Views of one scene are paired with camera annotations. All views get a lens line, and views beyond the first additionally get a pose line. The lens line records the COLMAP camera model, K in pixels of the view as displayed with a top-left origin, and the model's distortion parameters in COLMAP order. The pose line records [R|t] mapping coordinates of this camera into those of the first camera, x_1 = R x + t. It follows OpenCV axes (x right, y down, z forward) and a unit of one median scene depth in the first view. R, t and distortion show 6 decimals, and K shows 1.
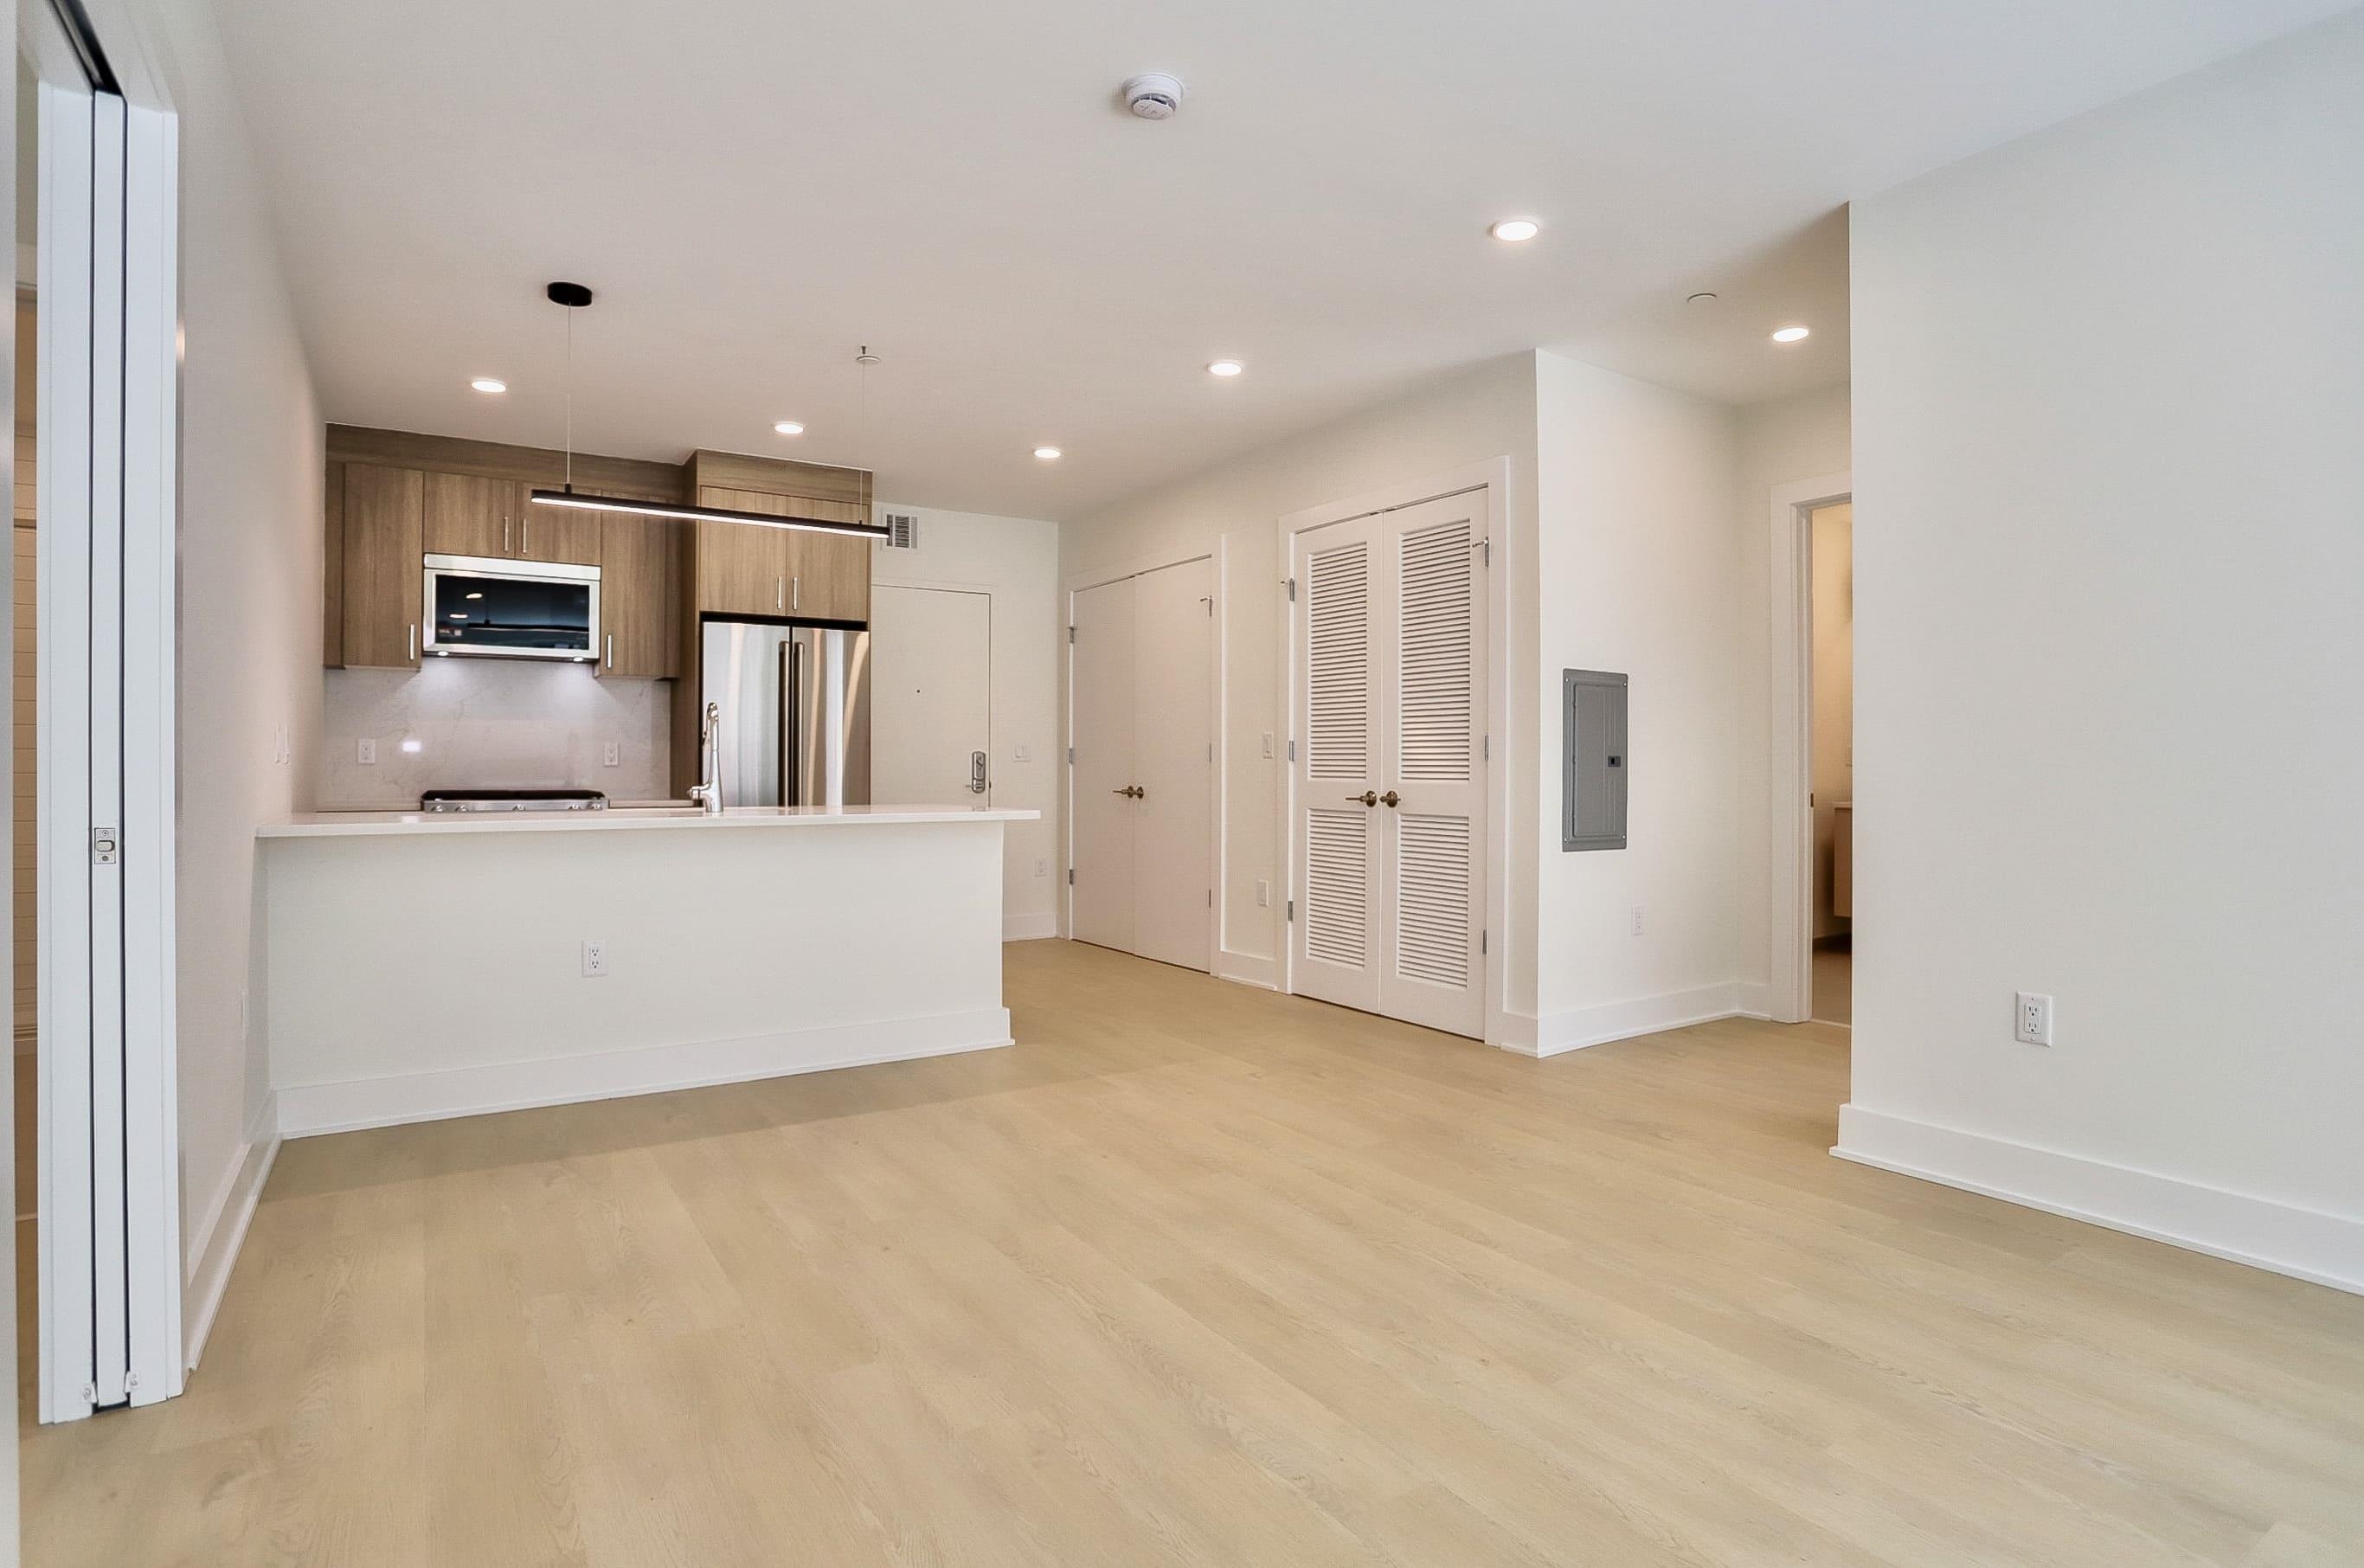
lens RADIAL K [[1185.8, 0, 1178.1], [0, 1185.8, 773.0], [0, 0, 1]] dist [-0.051488, 0.004255]
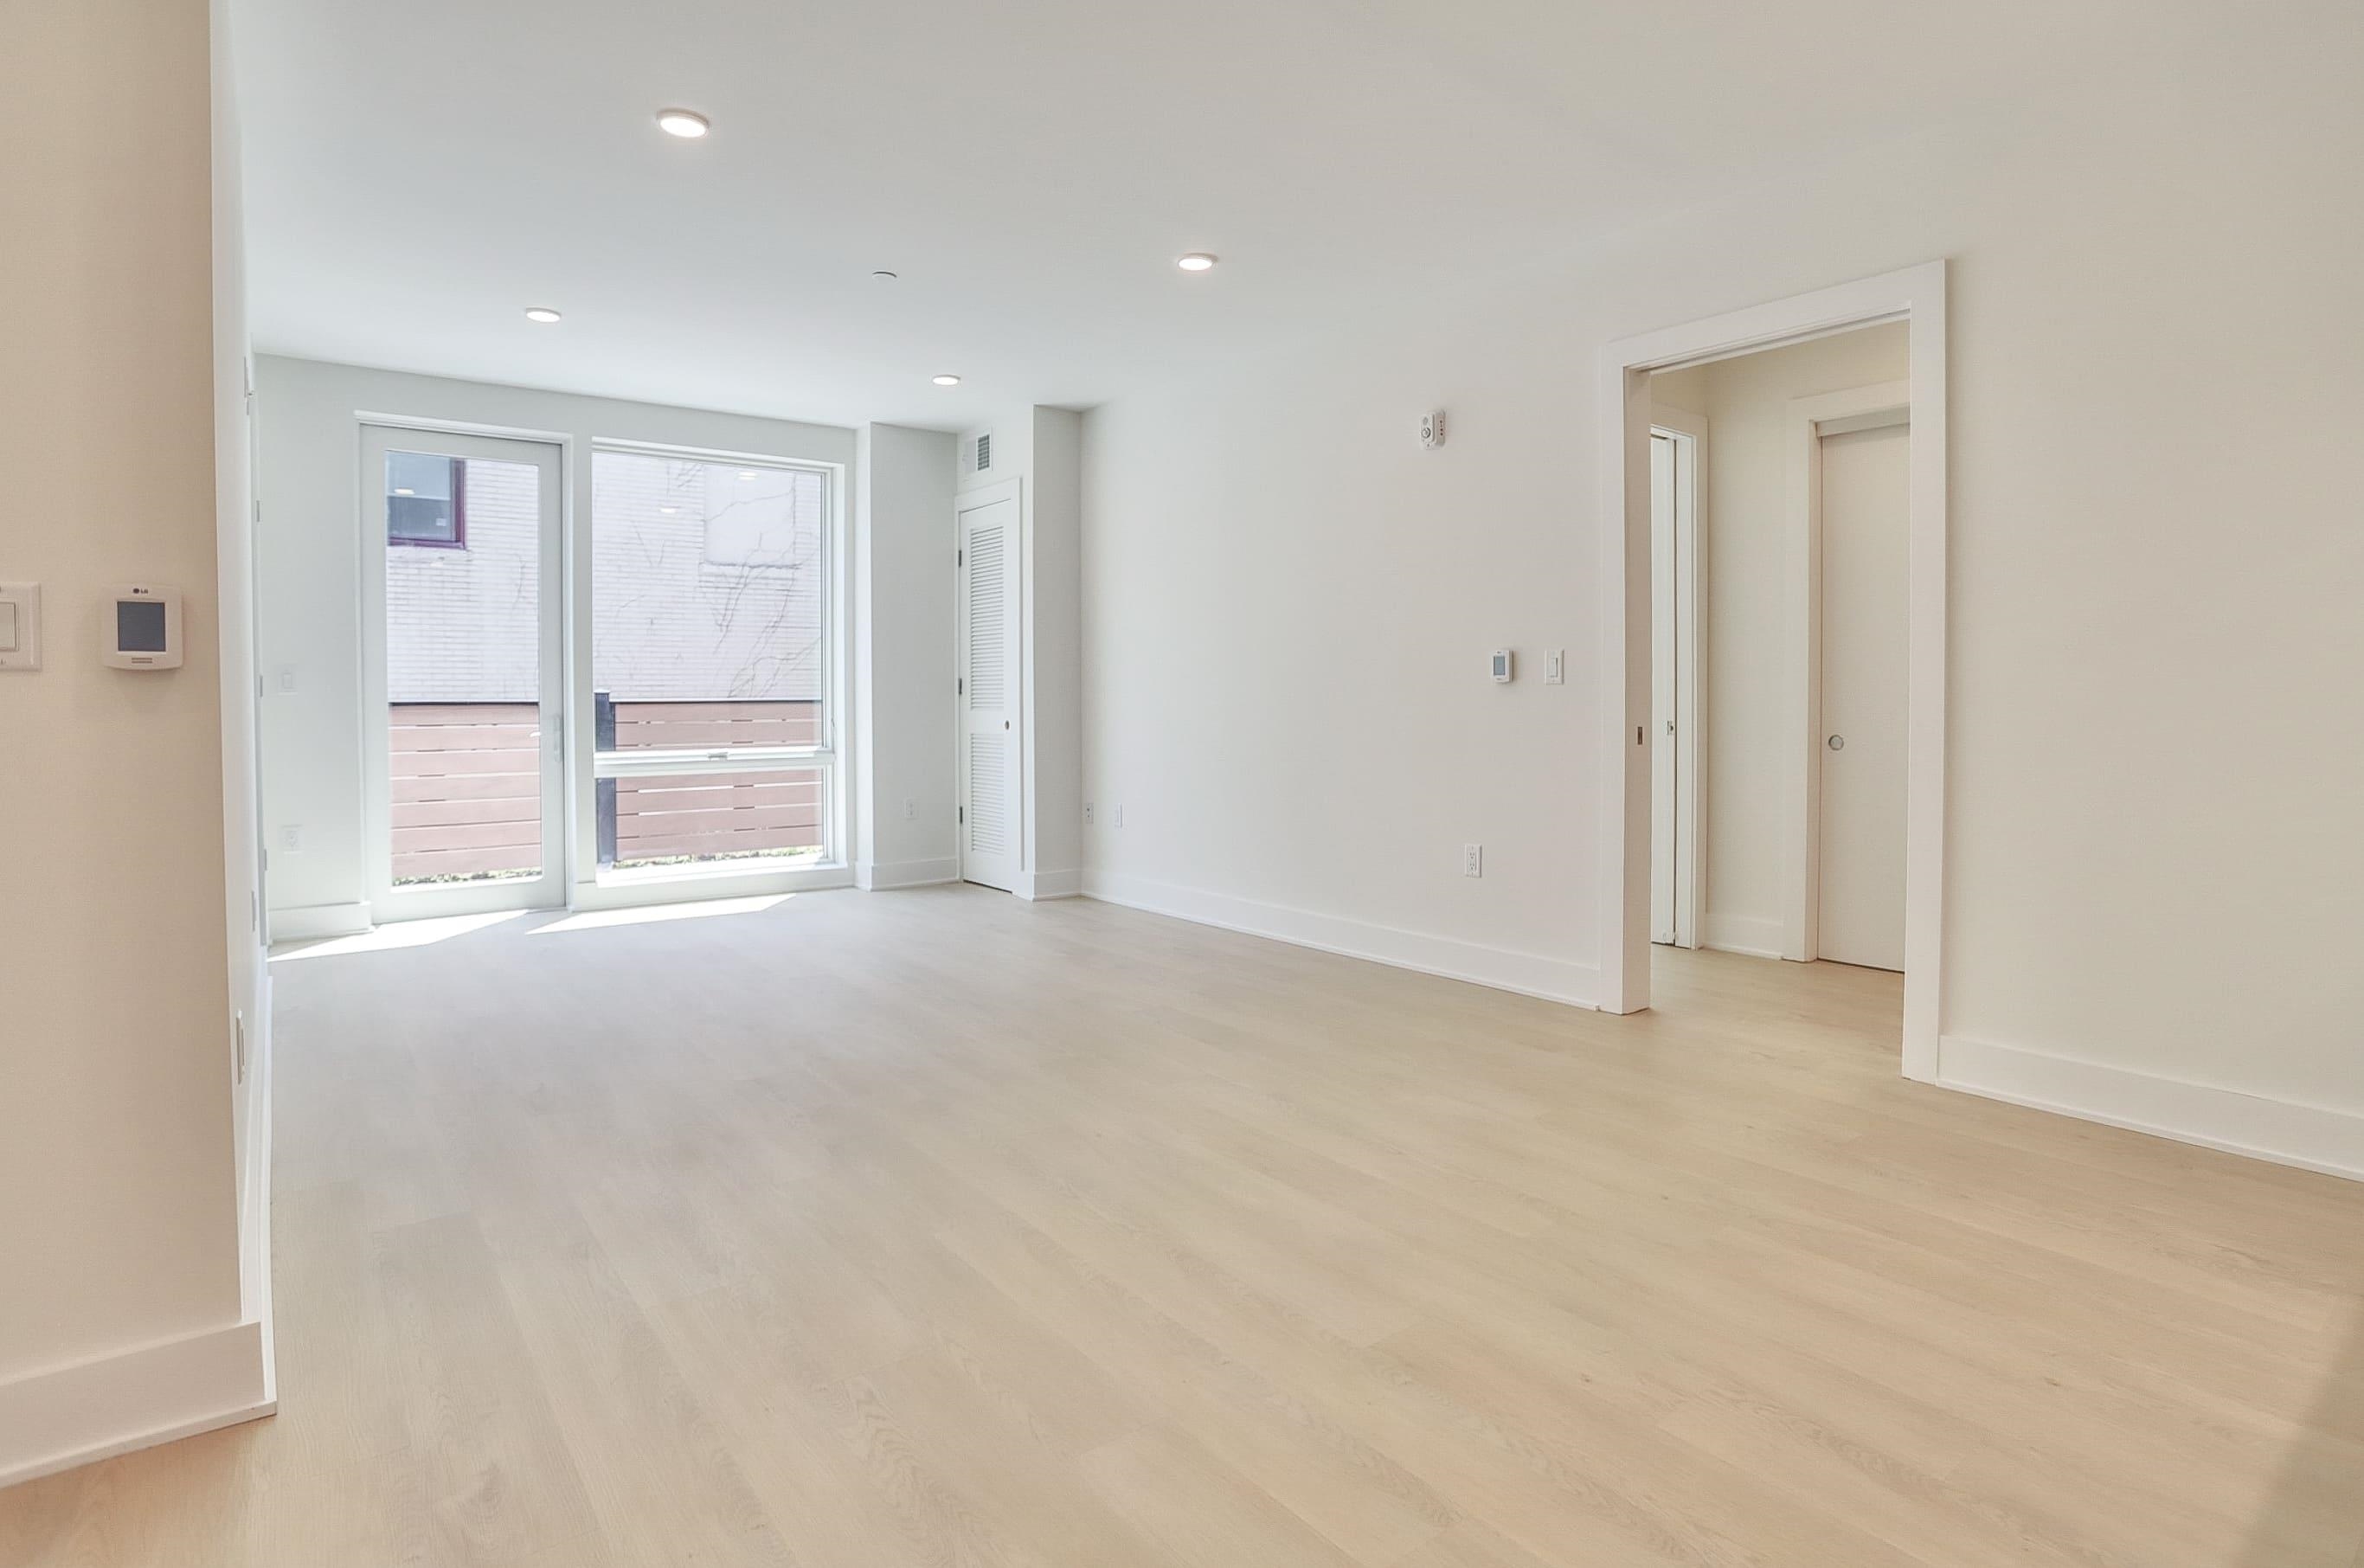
lens RADIAL K [[1240.5, 0, 1200.5], [0, 1240.5, 717.9], [0, 0, 1]] dist [-0.059893, 0.010986]
pose [[-0.995520, 0.003477, -0.094482, 0.121423], [0.001671, 0.999814, 0.019188, -0.005627], [0.094532, 0.018944, -0.995342, 1.042868]]
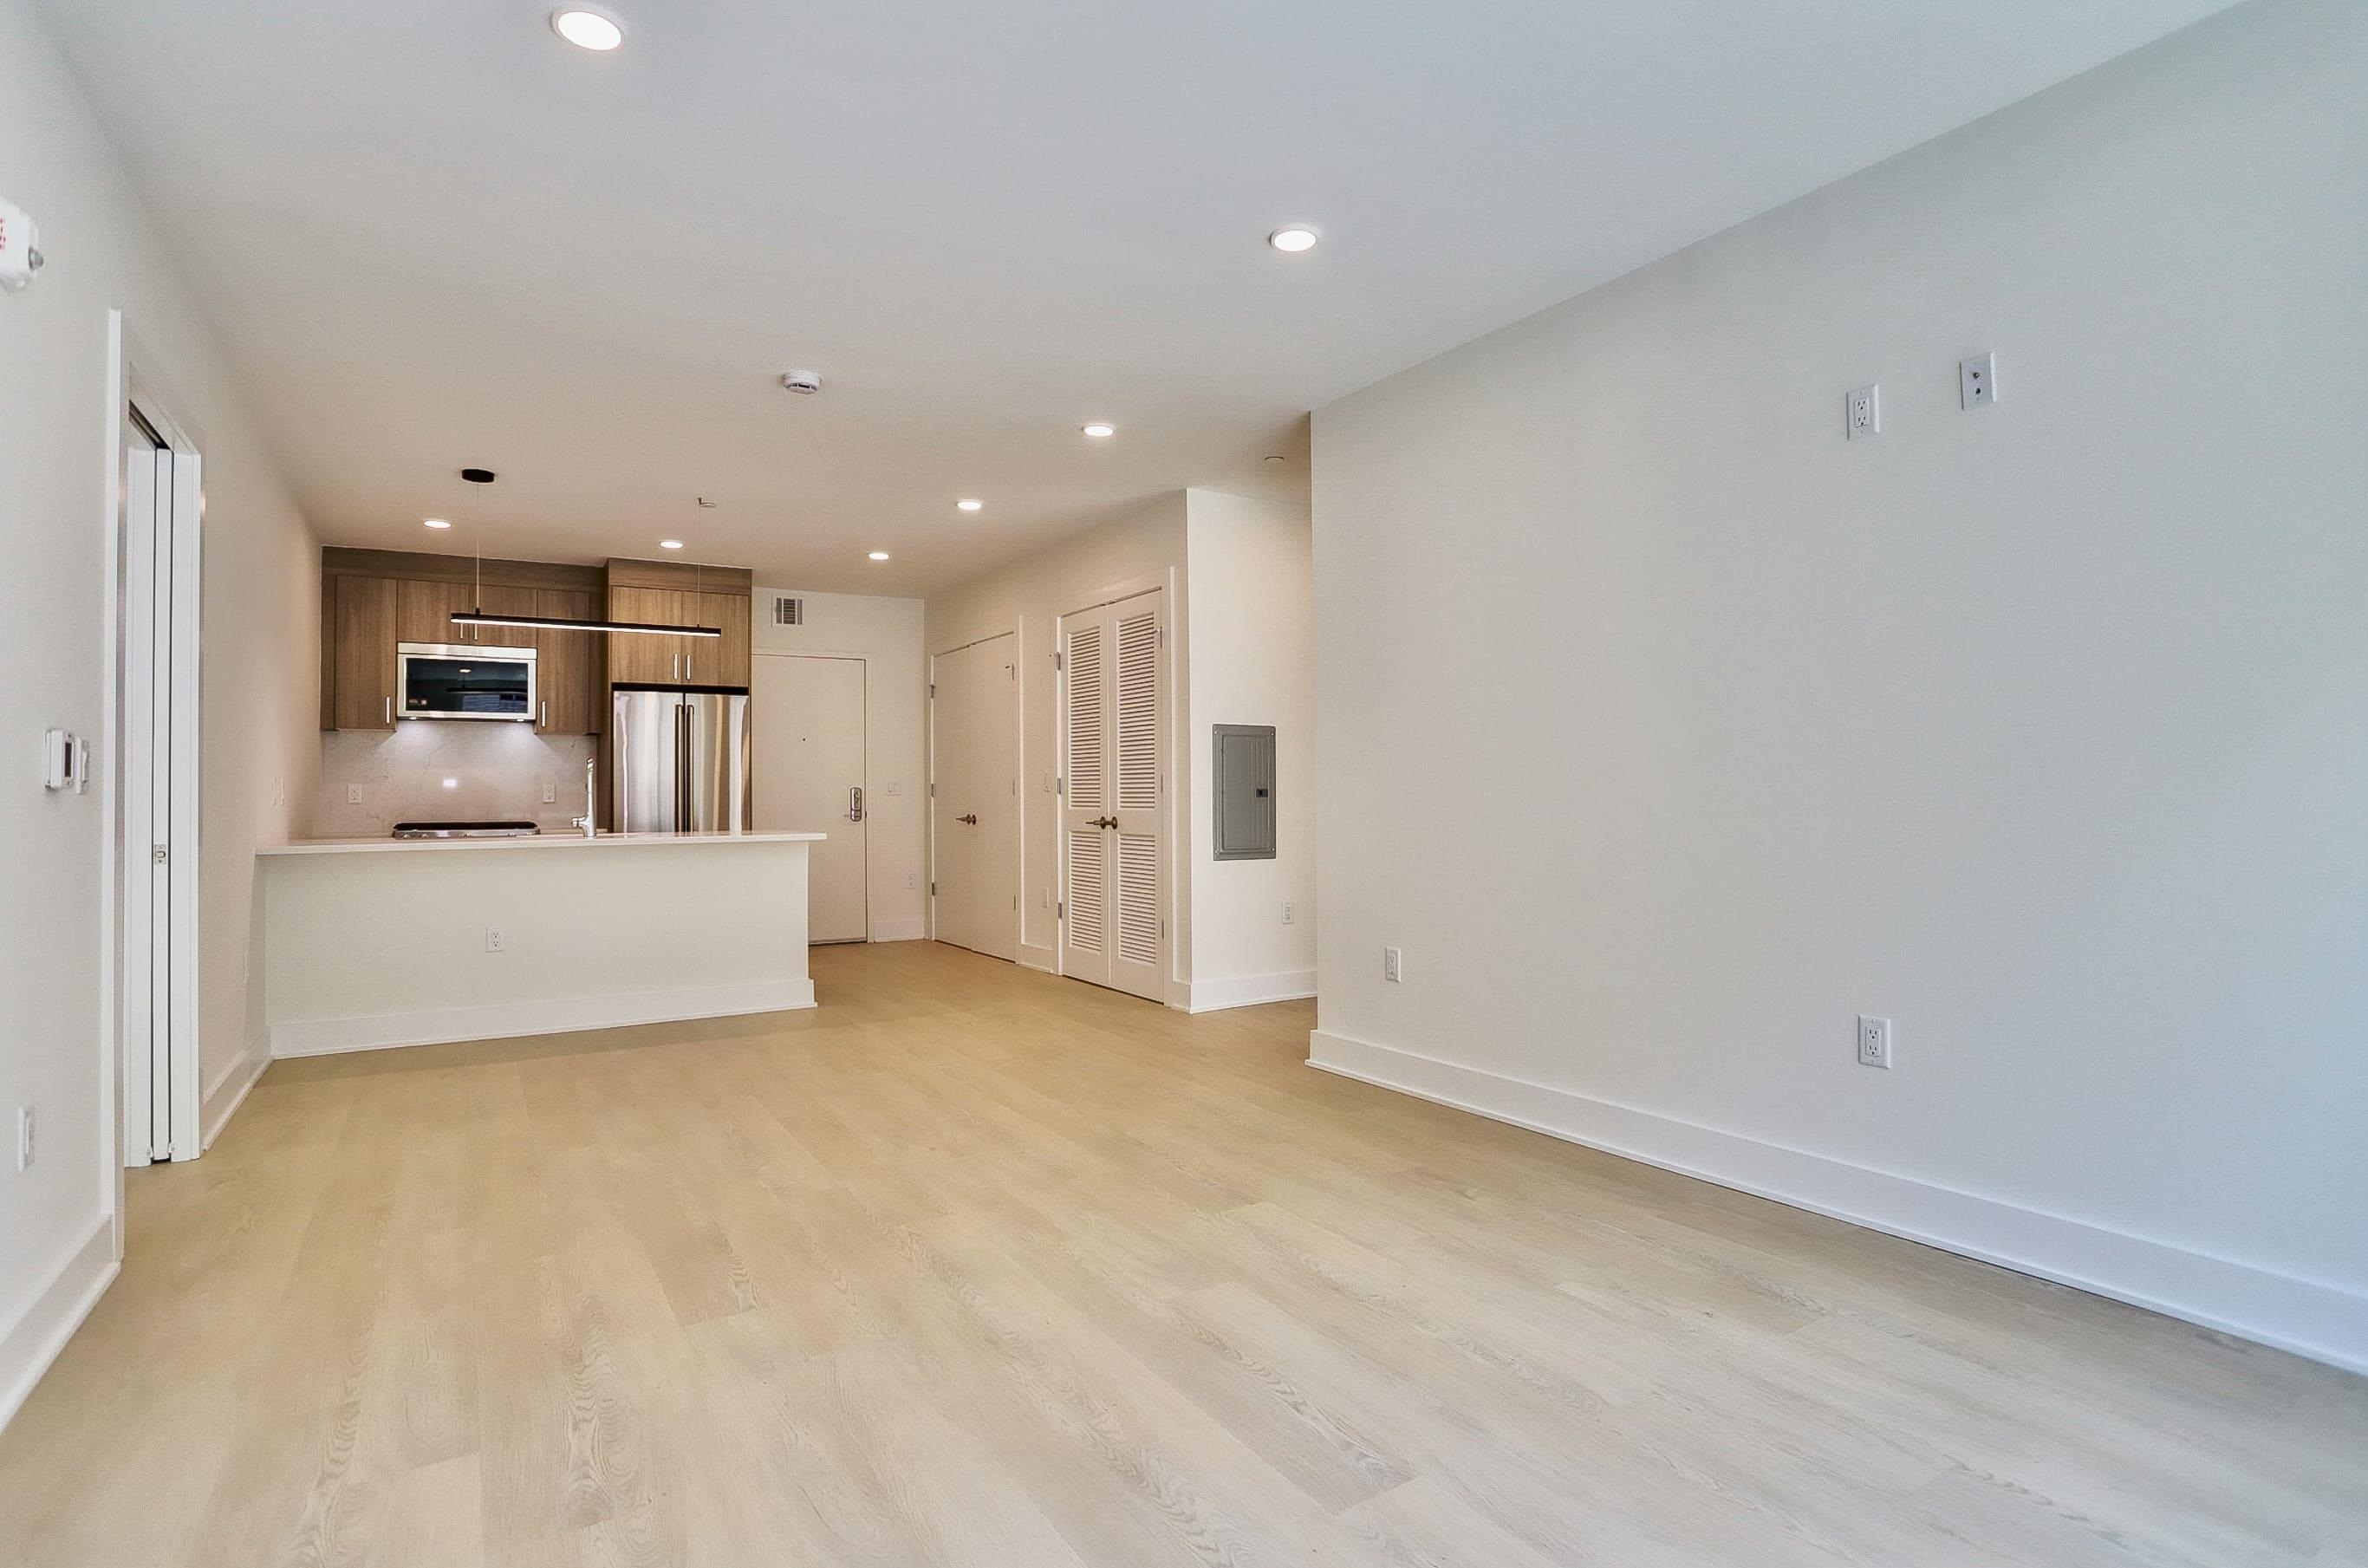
lens RADIAL K [[1157.1, 0, 1153.4], [0, 1157.1, 775.4], [0, 0, 1]] dist [-0.036501, 0.004447]
pose [[0.999557, -0.010940, -0.027683, 0.273919], [0.010354, 0.999721, -0.021229, -0.002940], [0.027907, 0.020933, 0.999391, -0.300167]]
